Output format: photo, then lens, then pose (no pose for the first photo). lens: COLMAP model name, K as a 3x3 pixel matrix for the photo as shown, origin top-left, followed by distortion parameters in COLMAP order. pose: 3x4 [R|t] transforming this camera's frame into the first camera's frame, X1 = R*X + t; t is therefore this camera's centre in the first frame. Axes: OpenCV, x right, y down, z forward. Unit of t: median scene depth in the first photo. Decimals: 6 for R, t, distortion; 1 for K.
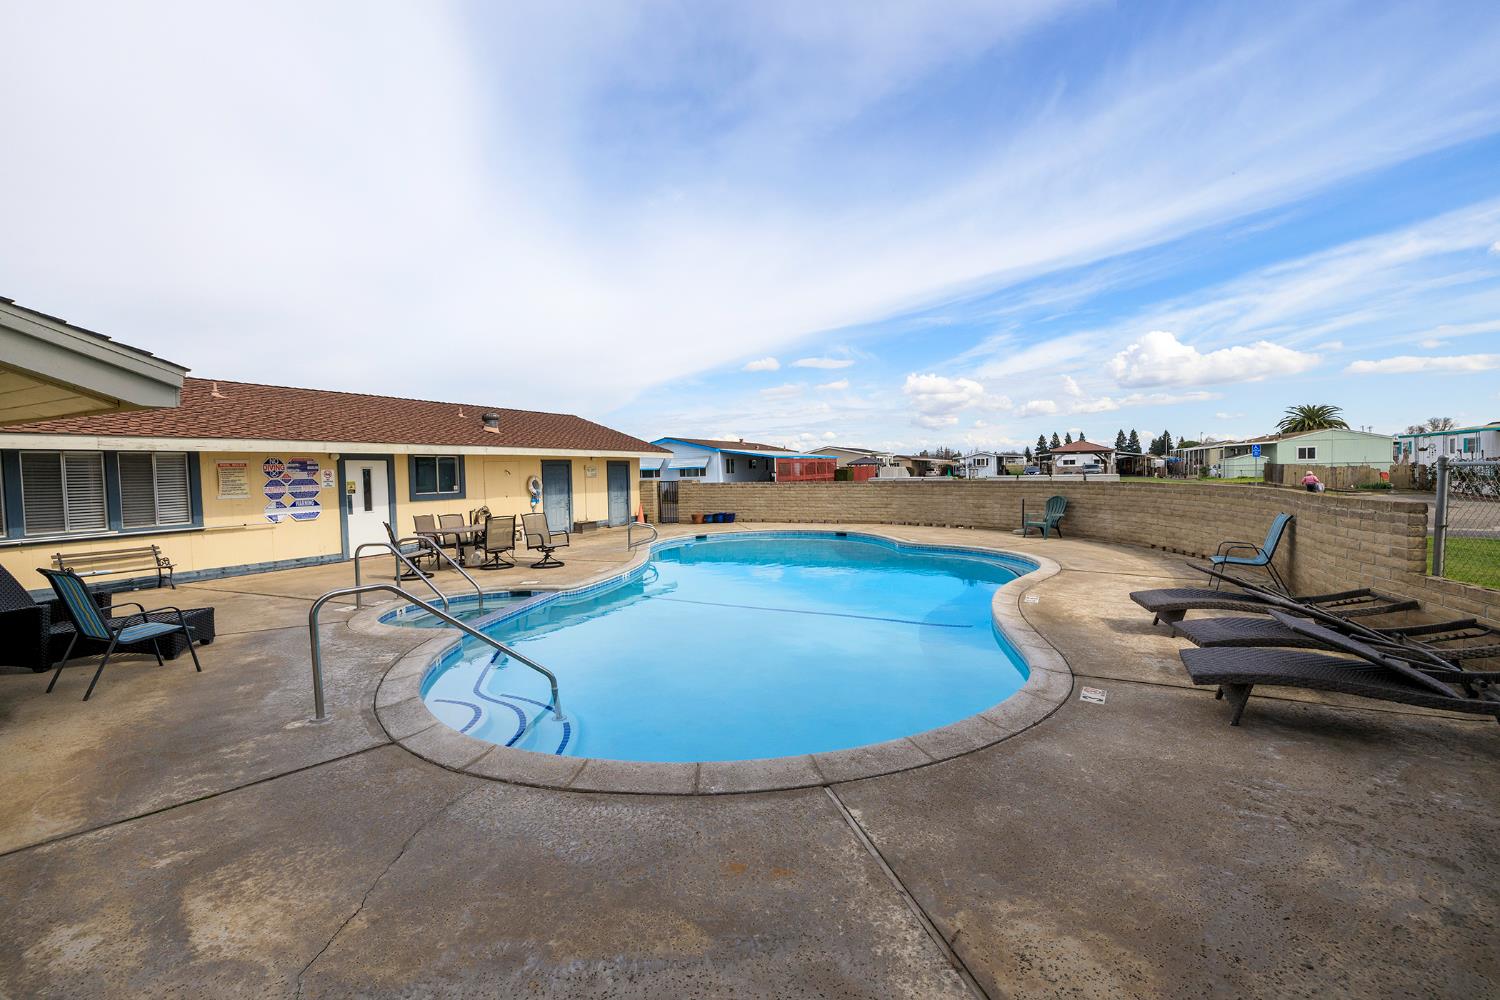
lens RADIAL K [[629.3, 0, 741.3], [0, 629.3, 498.2], [0, 0, 1]] dist [0.000494, -0.000203]
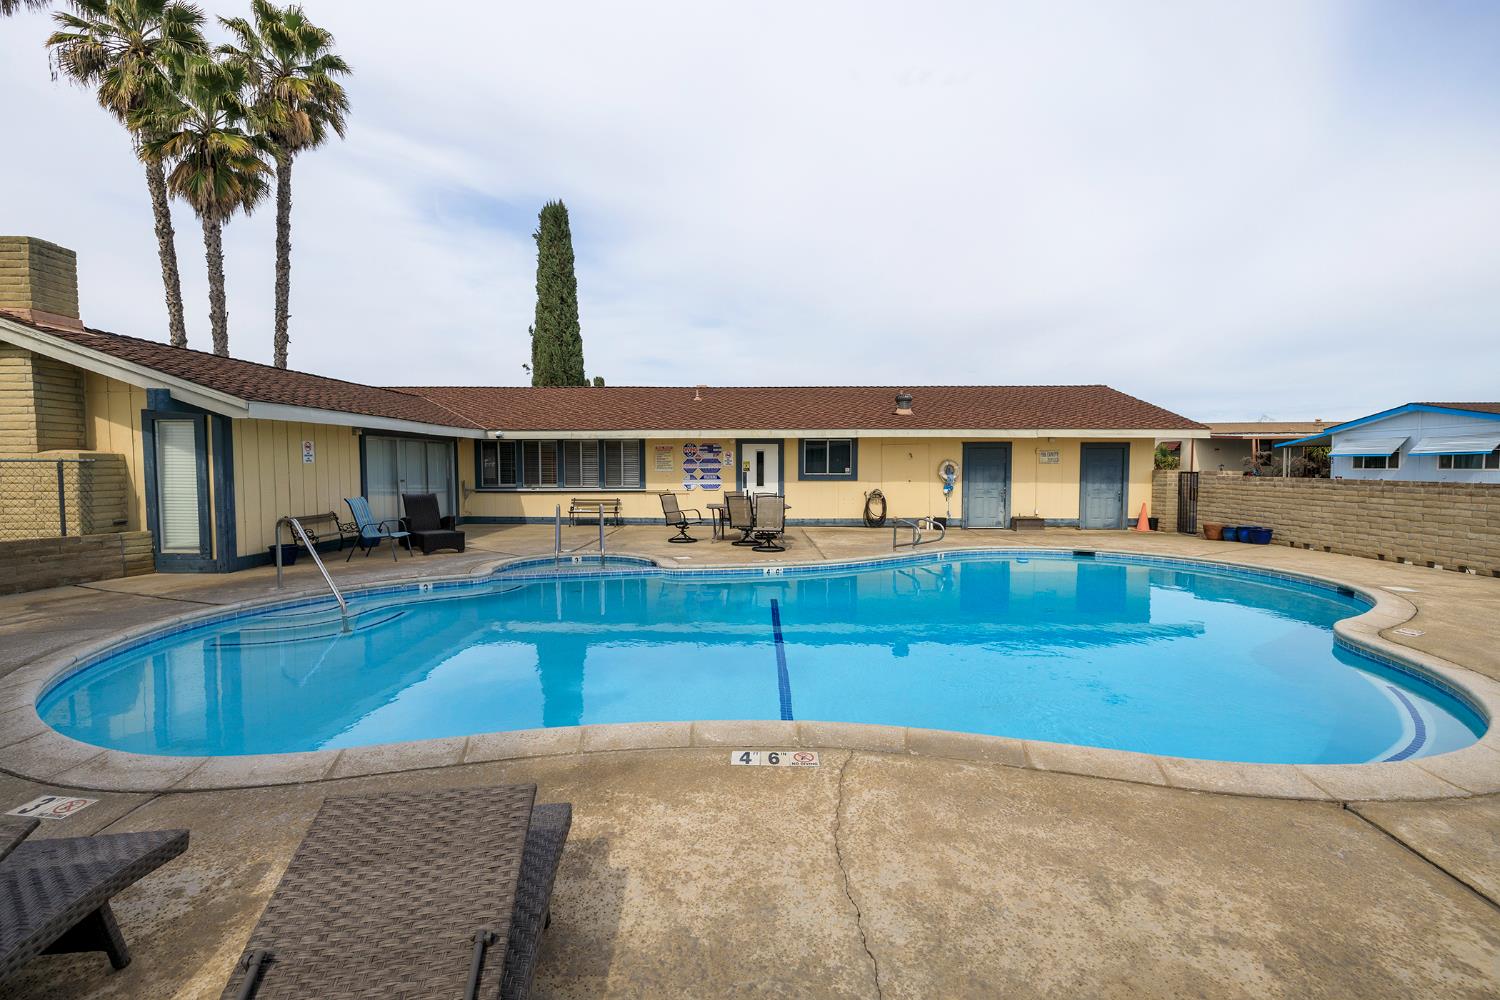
lens RADIAL K [[629.3, 0, 749.8], [0, 629.3, 505.5], [0, 0, 1]] dist [0.000494, -0.000203]
pose [[0.423917, 0.079307, -0.902222, 0.467933], [-0.048456, 0.996718, 0.064846, -0.019484], [0.904404, 0.016228, 0.426368, 0.455694]]
